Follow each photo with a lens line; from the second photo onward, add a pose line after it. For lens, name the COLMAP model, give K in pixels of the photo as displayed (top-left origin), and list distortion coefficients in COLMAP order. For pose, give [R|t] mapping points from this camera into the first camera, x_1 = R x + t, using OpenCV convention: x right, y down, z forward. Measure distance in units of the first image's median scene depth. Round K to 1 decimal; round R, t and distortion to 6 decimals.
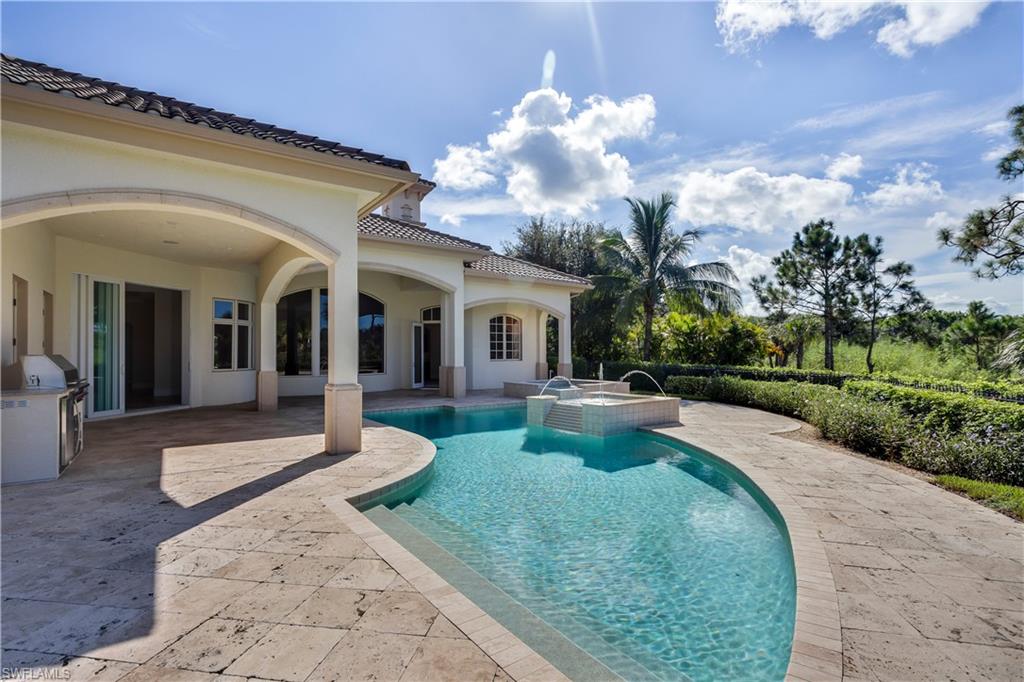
lens RADIAL K [[491.5, 0, 515.6], [0, 491.5, 343.0], [0, 0, 1]] dist [0.004026, 0.001639]
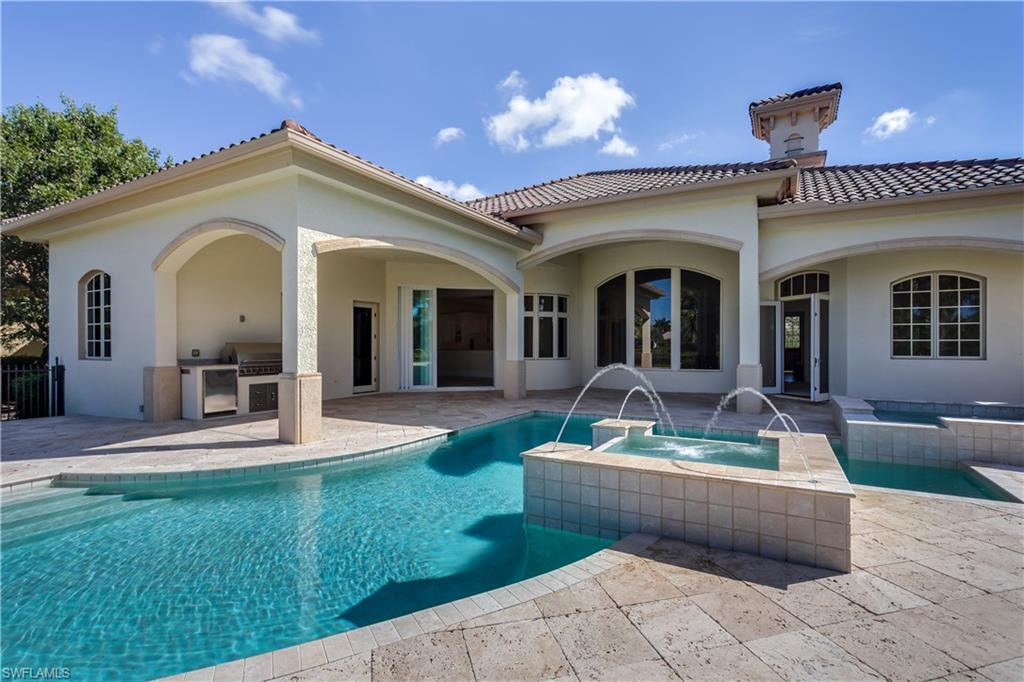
lens RADIAL K [[491.5, 0, 512.2], [0, 491.5, 345.3], [0, 0, 1]] dist [0.004026, 0.001639]
pose [[0.422380, 0.003509, -0.906412, 0.274907], [0.014766, 0.999833, 0.010752, 0.008899], [0.906298, -0.017926, 0.422258, 0.364578]]
